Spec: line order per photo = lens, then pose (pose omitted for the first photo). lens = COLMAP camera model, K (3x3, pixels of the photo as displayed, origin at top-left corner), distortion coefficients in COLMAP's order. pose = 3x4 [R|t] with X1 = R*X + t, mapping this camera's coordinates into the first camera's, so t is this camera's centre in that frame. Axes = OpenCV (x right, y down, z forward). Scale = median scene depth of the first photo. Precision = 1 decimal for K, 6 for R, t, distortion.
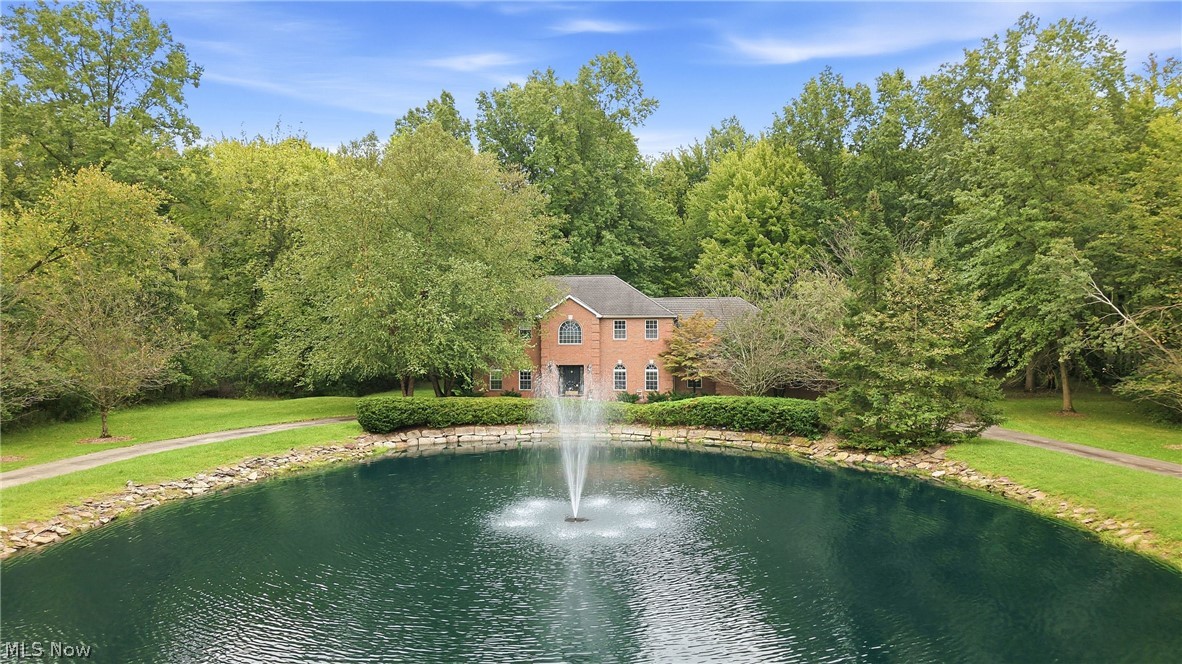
lens RADIAL K [[863.0, 0, 590.4], [0, 863.0, 333.0], [0, 0, 1]] dist [0.005987, 0.000246]
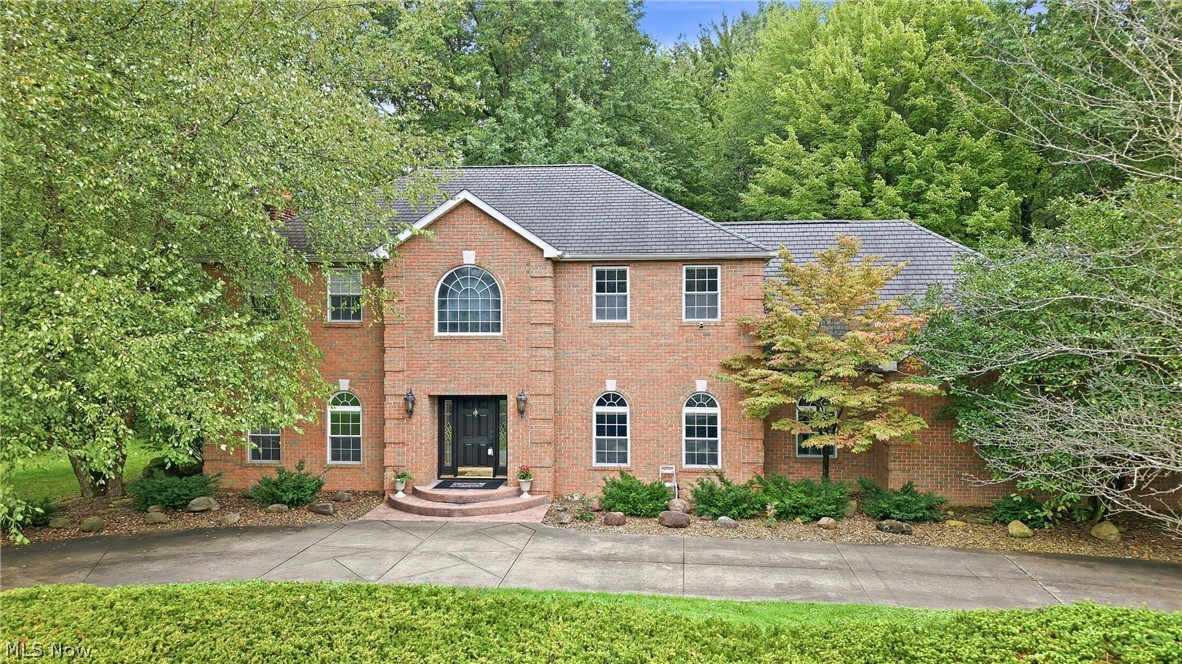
lens RADIAL K [[863.0, 0, 591.1], [0, 863.0, 332.4], [0, 0, 1]] dist [0.005987, 0.000246]
pose [[0.999539, 0.002238, 0.030292, 0.015203], [-0.002258, 0.999997, 0.000637, 0.011451], [-0.030290, -0.000705, 0.999541, 0.648593]]
